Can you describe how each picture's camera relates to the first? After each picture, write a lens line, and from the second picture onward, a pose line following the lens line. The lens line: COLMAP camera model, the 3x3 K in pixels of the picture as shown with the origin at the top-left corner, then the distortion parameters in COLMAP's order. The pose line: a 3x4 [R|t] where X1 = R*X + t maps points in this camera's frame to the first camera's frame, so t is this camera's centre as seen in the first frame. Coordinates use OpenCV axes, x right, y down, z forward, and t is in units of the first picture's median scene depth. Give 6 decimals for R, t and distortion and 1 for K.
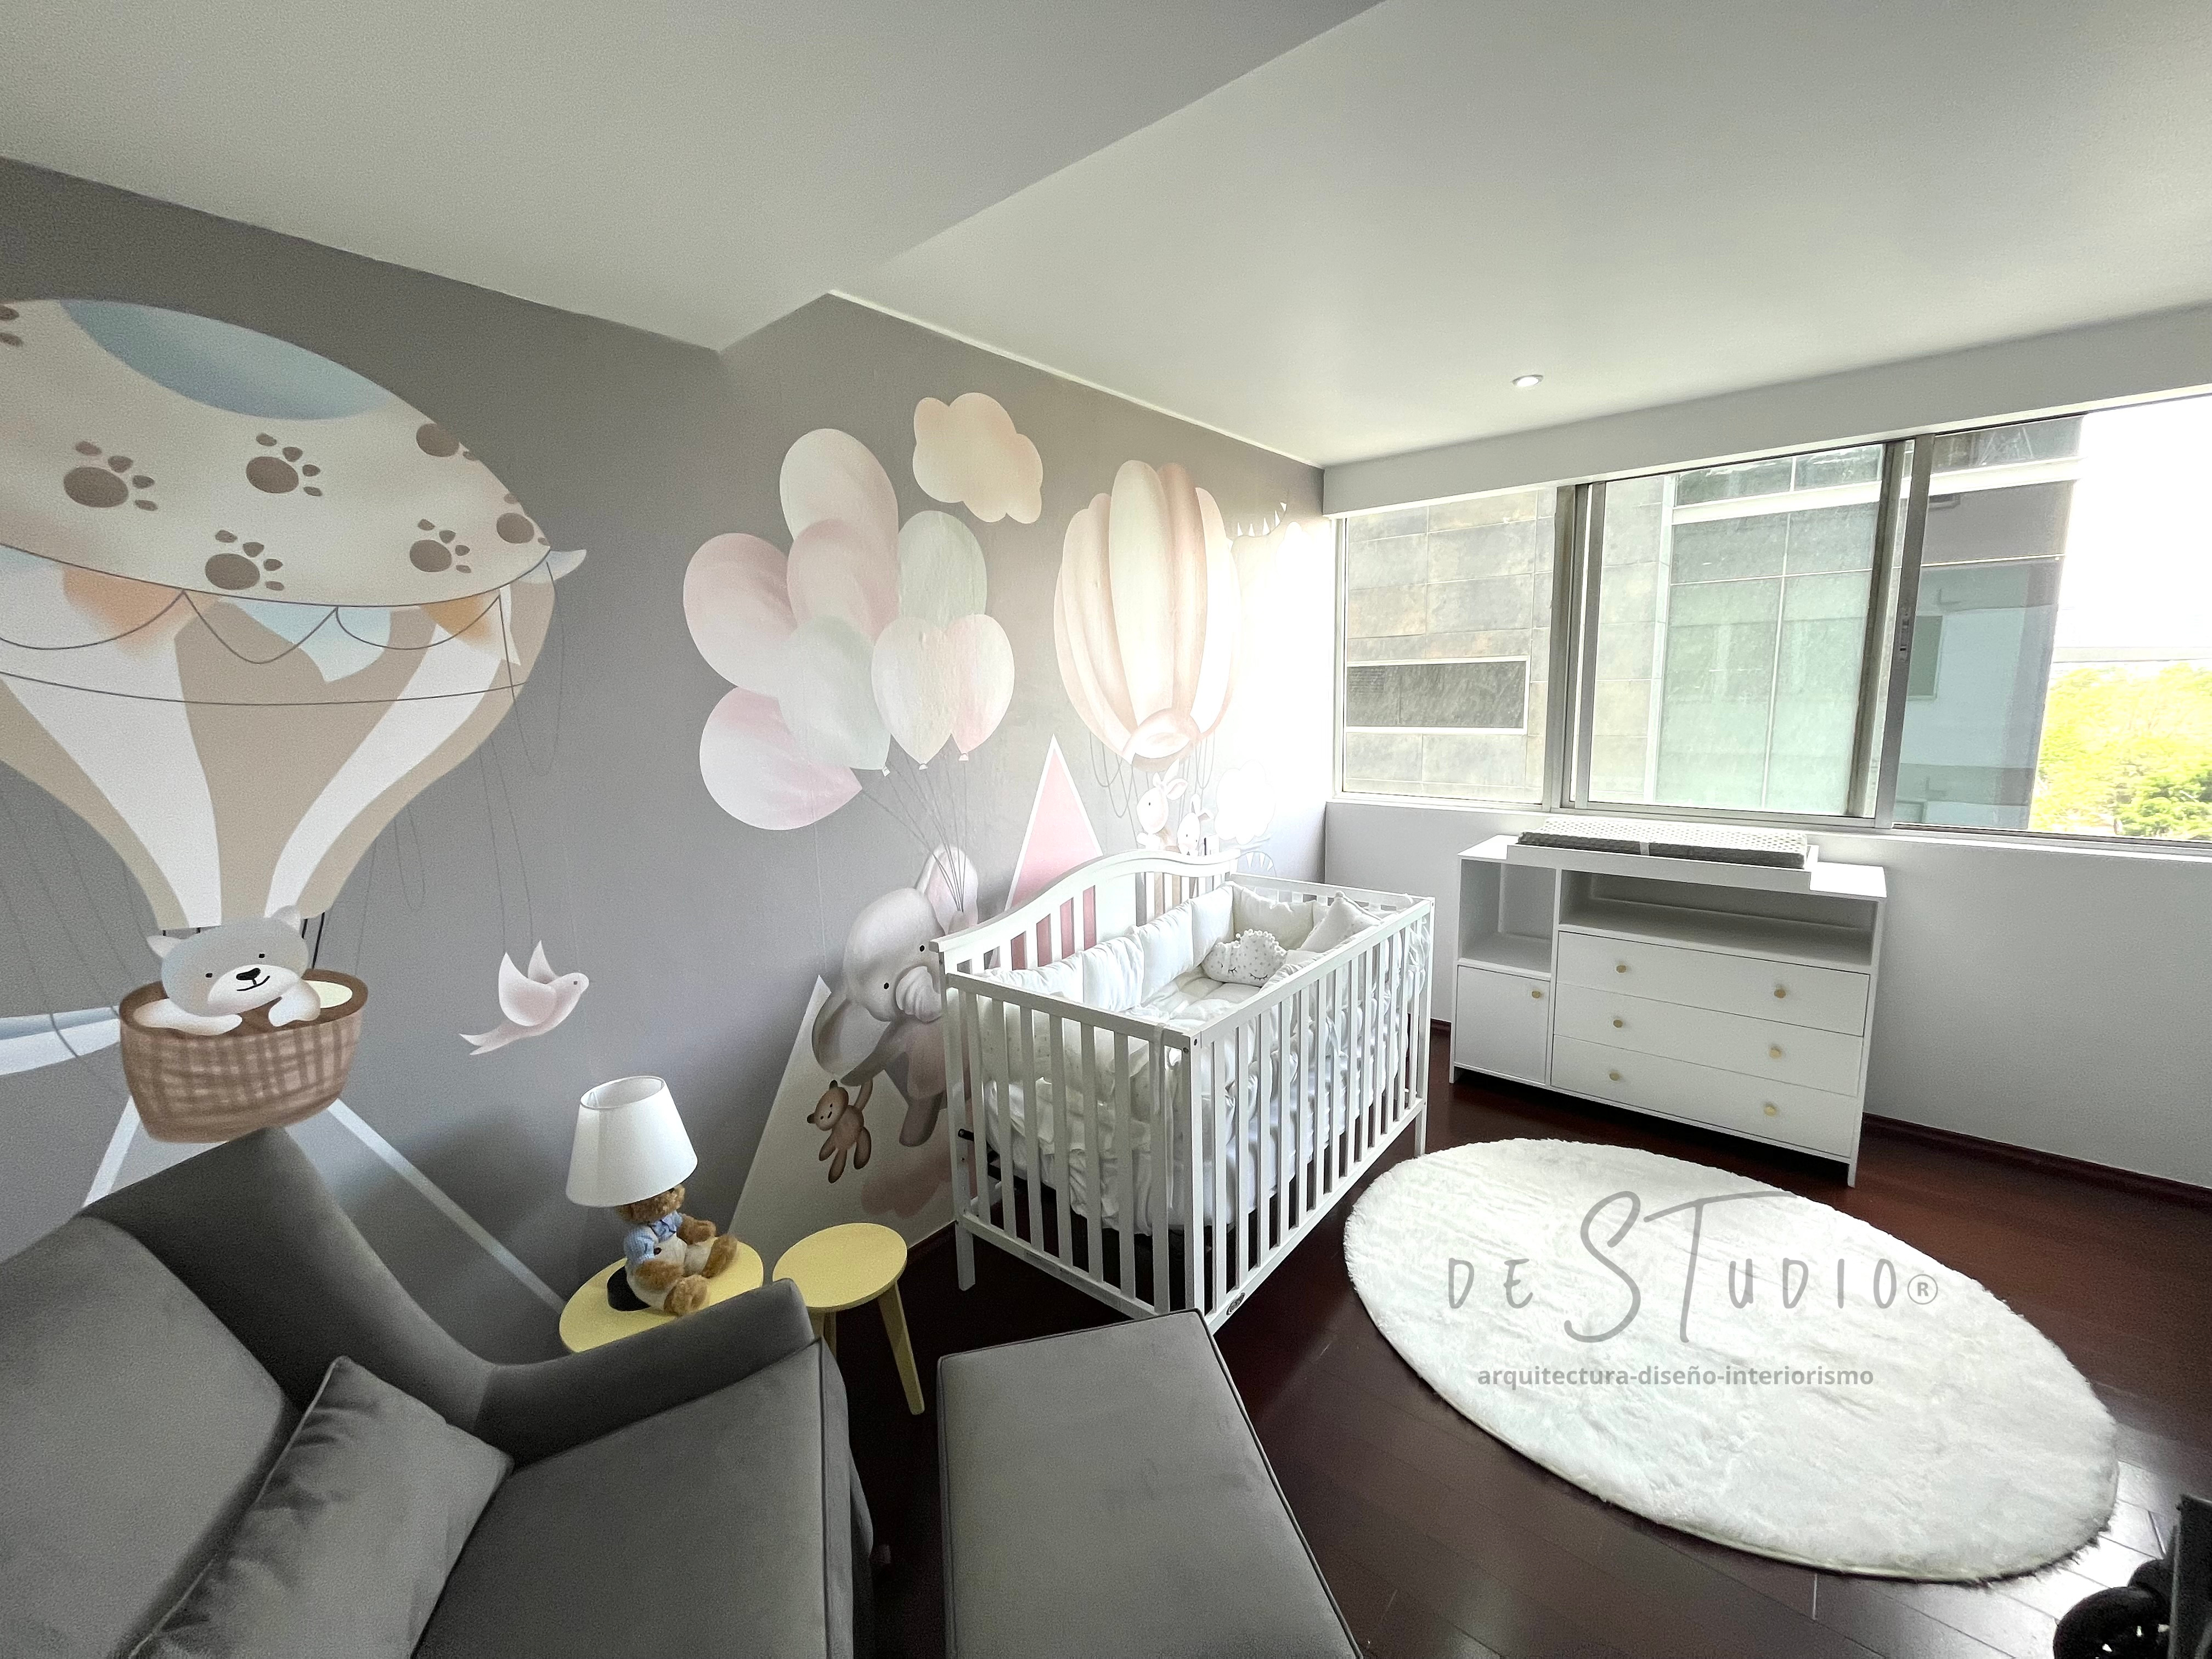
lens RADIAL K [[896.7, 0, 1098.7], [0, 896.7, 826.1], [0, 0, 1]] dist [0.000795, -0.000394]
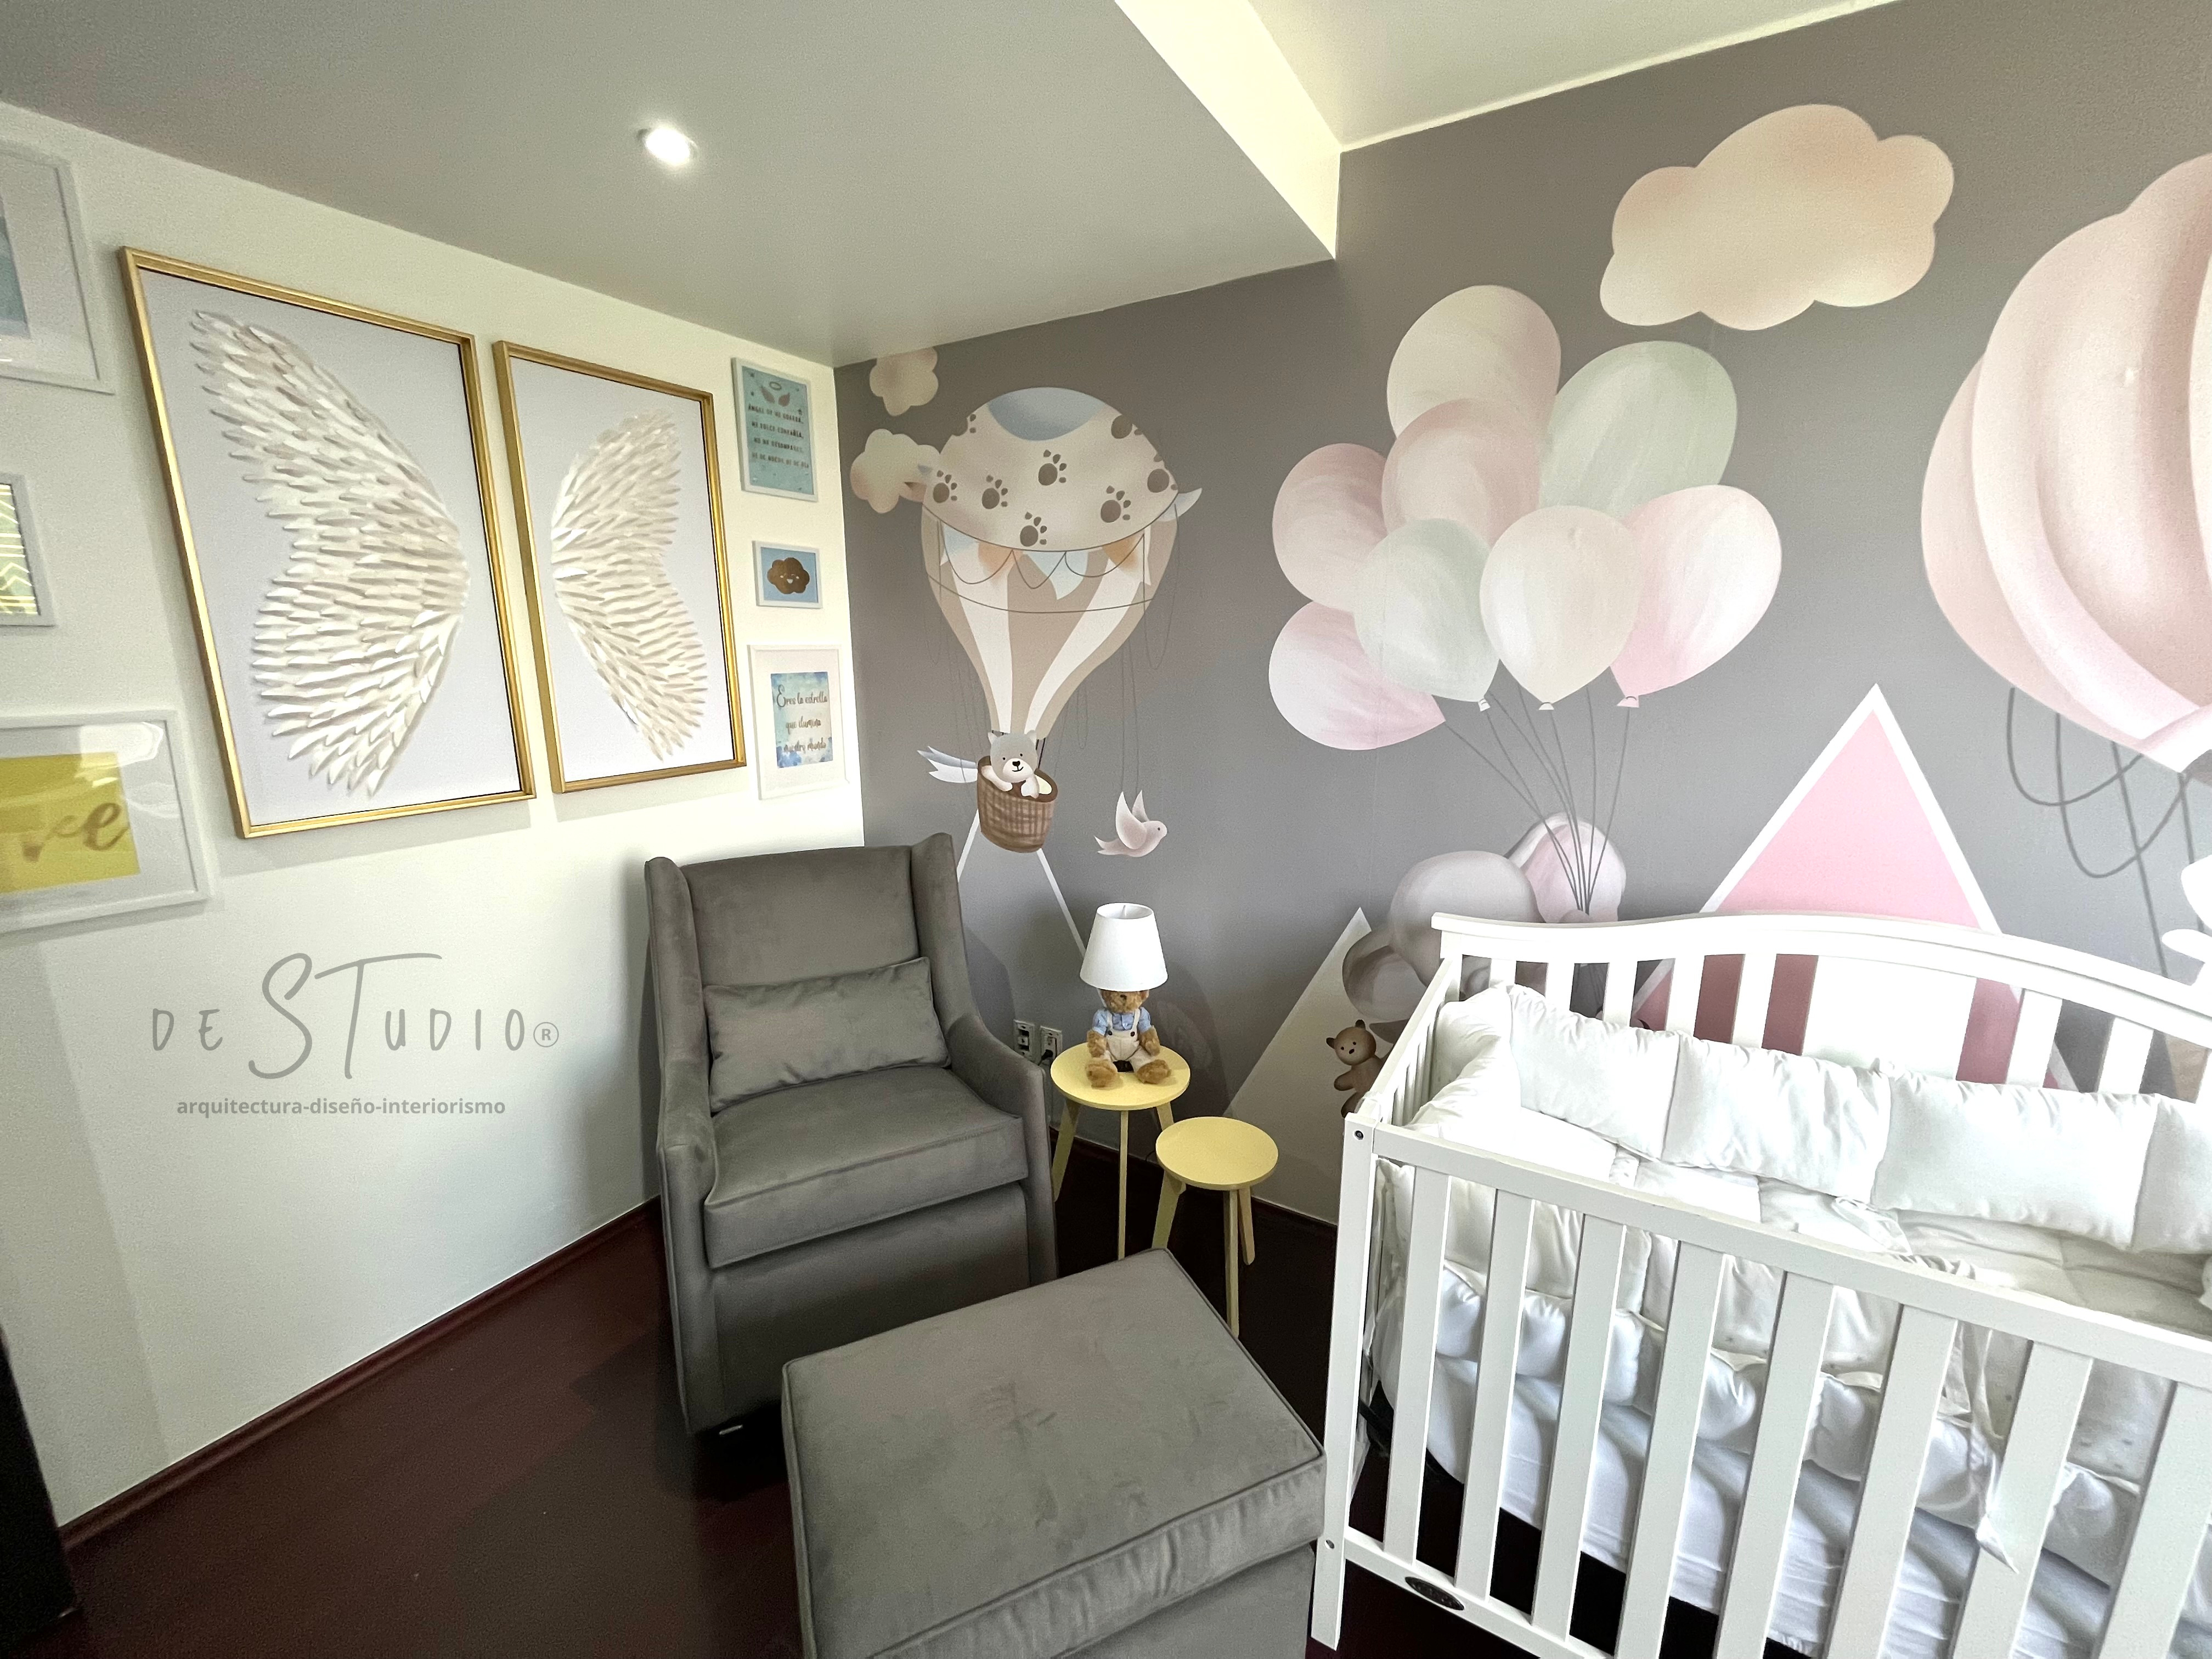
lens RADIAL K [[896.7, 0, 1100.3], [0, 896.7, 826.7], [0, 0, 1]] dist [0.000795, -0.000394]
pose [[0.153238, 0.231445, -0.960704, 0.724160], [-0.154068, 0.965893, 0.208120, -0.097467], [0.976105, 0.116122, 0.183670, 0.718444]]
